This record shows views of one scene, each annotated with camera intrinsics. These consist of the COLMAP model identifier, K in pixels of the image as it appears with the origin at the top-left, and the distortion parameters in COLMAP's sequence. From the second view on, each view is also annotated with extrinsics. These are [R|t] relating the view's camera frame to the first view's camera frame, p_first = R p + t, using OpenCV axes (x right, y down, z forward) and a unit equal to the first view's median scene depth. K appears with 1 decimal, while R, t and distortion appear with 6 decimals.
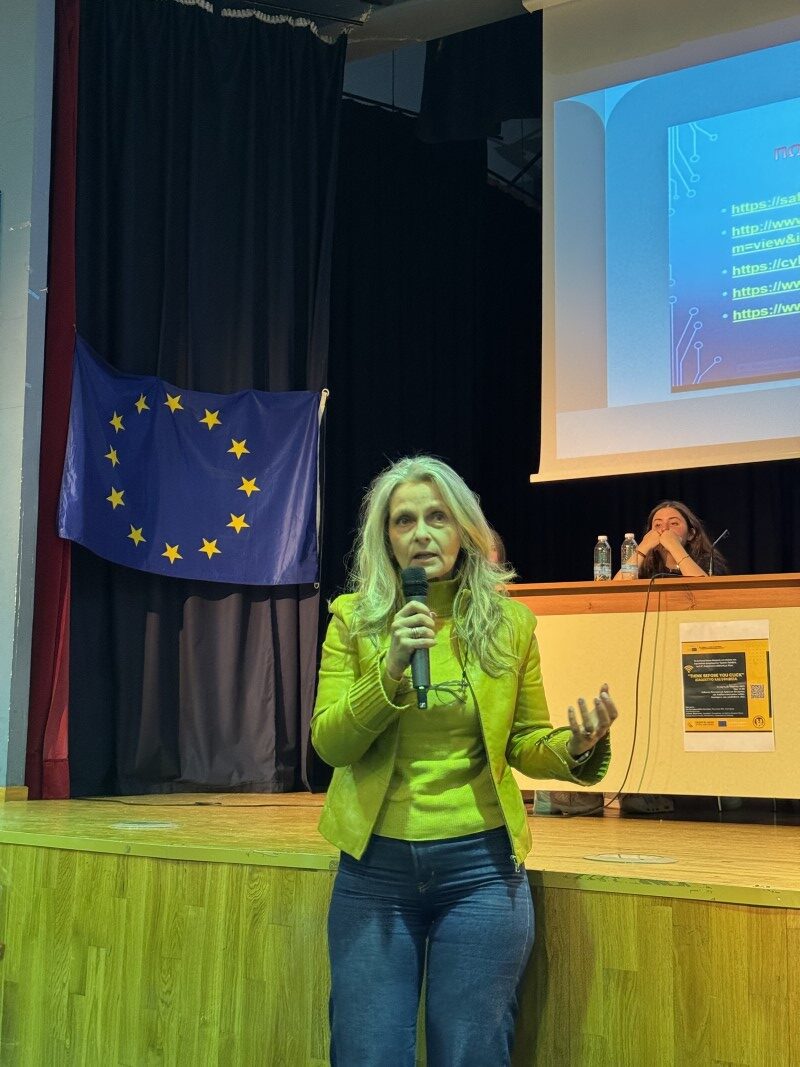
lens RADIAL K [[1497.8, 0, 400.0], [0, 1497.8, 533.5], [0, 0, 1]] dist [0.101605, -0.053028]
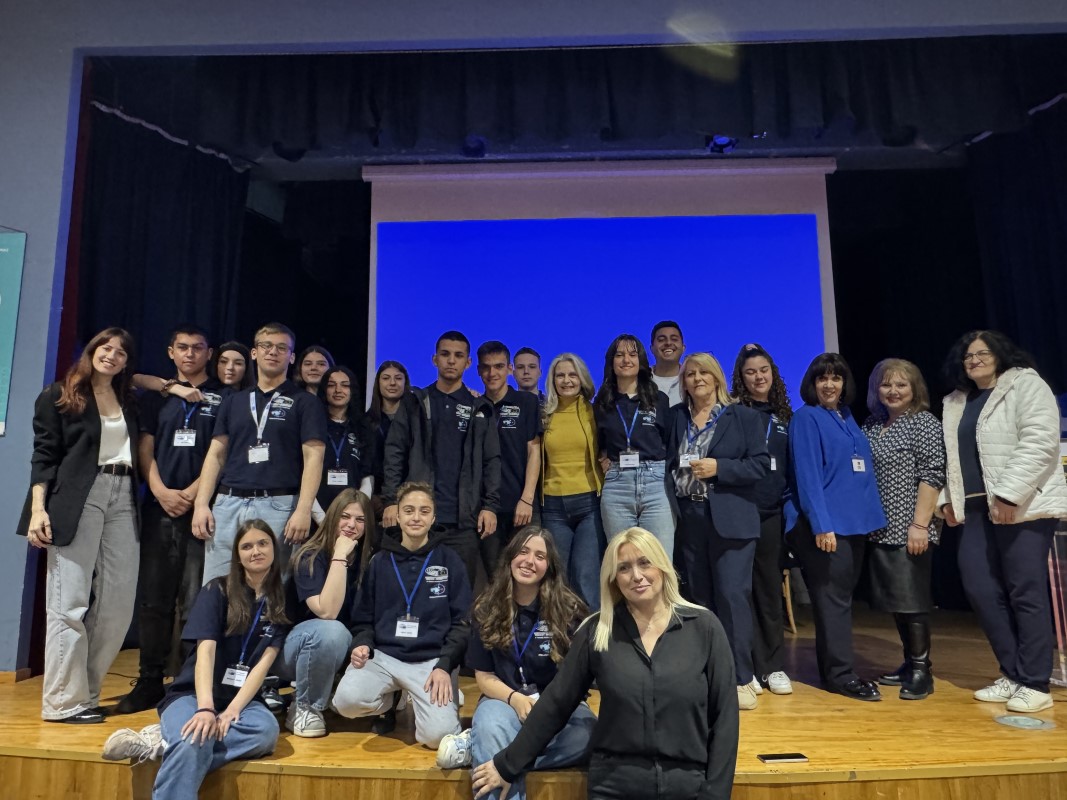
lens RADIAL K [[745.3, 0, 531.3], [0, 745.3, 400.6], [0, 0, 1]] dist [-0.004115, -0.004389]
pose [[0.855431, 0.063392, 0.514023, -0.368278], [-0.047178, 0.997892, -0.044553, -0.113385], [-0.515764, 0.013862, 0.856619, 0.301807]]
